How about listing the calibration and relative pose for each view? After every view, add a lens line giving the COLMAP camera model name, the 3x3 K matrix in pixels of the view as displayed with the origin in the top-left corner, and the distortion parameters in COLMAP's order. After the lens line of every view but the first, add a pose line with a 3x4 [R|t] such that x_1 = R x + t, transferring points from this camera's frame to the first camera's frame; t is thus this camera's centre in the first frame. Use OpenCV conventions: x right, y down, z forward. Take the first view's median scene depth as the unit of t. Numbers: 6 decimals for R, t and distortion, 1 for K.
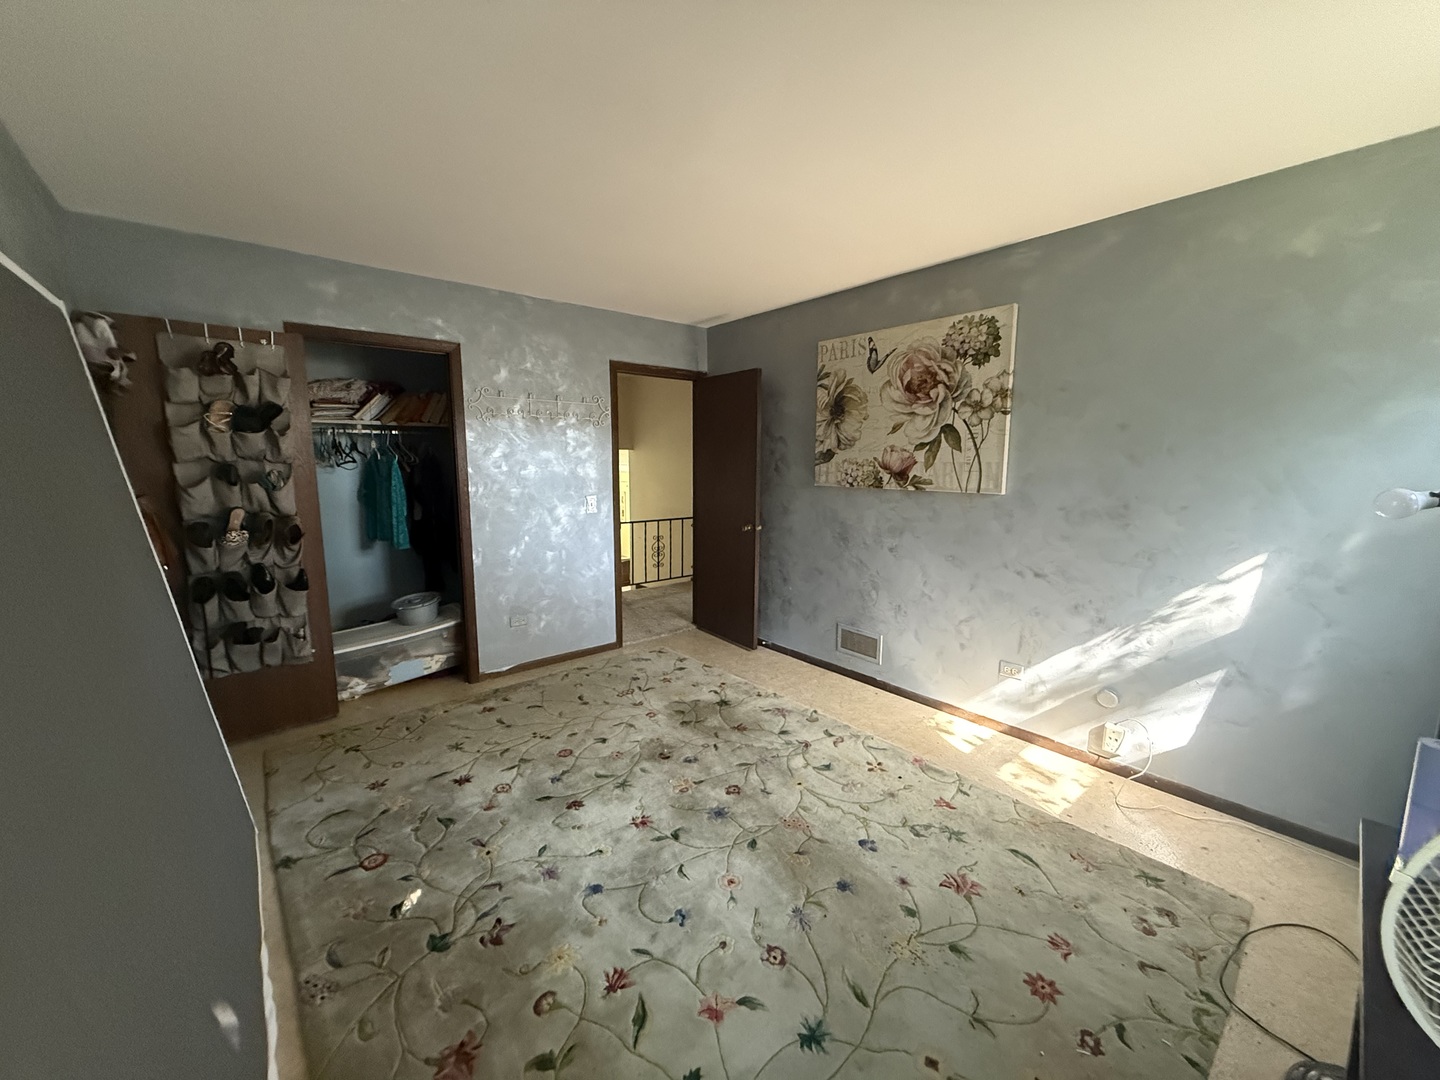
lens RADIAL K [[573.7, 0, 716.0], [0, 573.7, 537.3], [0, 0, 1]] dist [-0.000518, 0.000243]
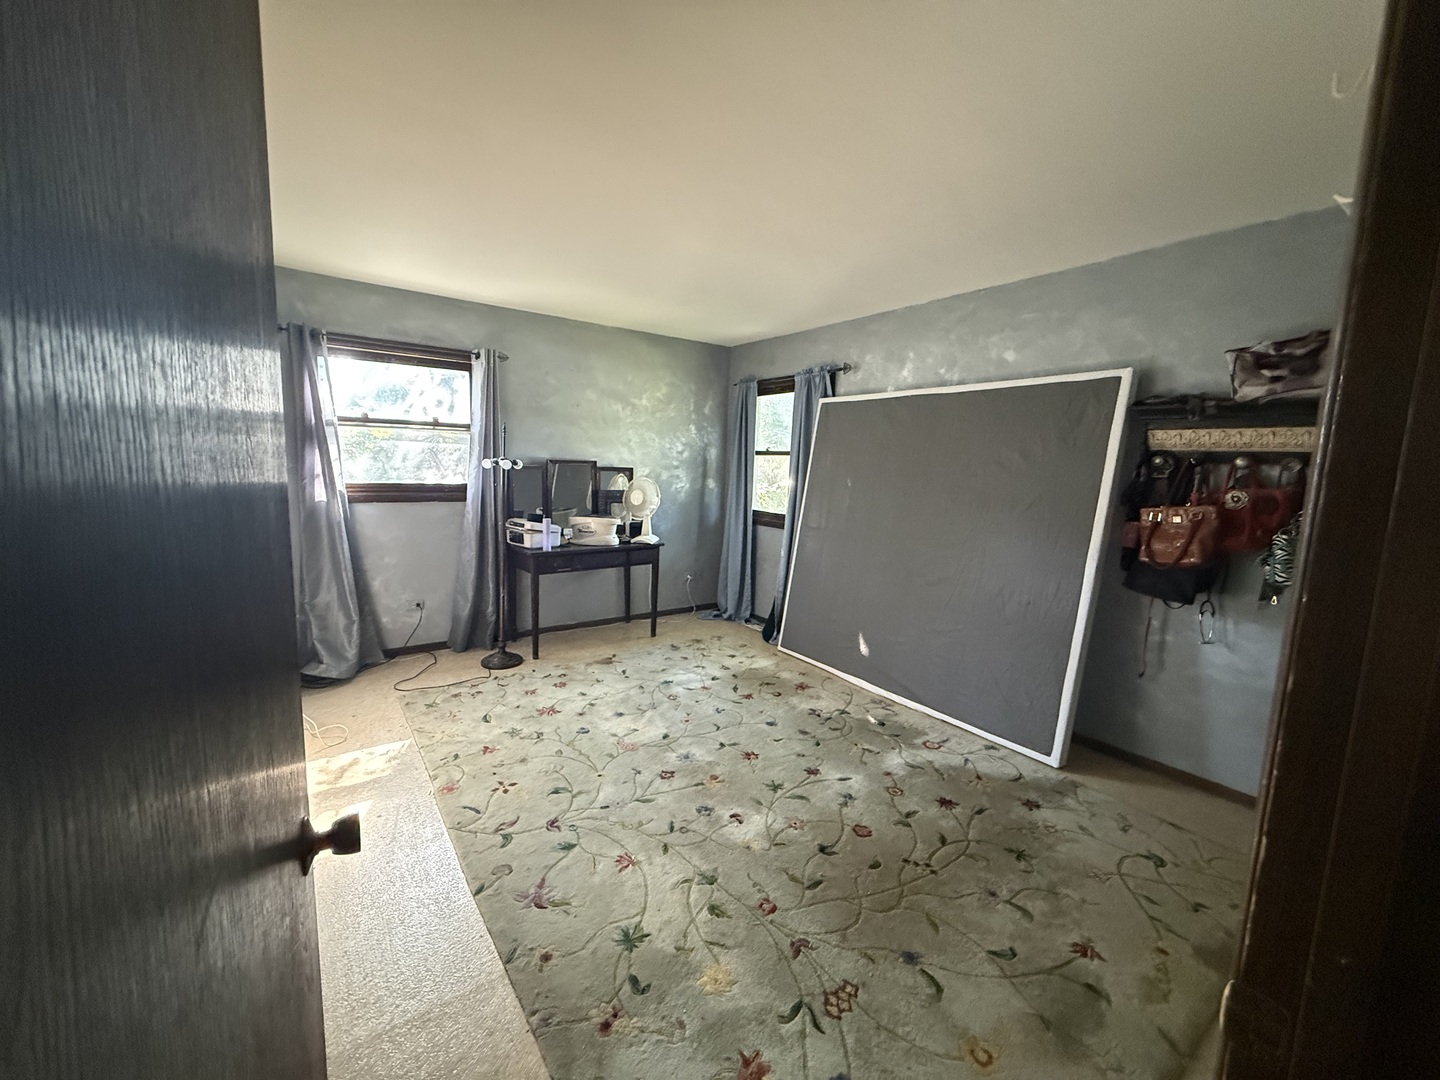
lens RADIAL K [[573.7, 0, 716.0], [0, 573.7, 537.3], [0, 0, 1]] dist [-0.000518, 0.000243]
pose [[-0.997060, -0.036409, 0.067421, -0.127495], [-0.017411, 0.964533, 0.263386, -0.277971], [-0.074619, 0.261438, -0.962332, 2.133256]]
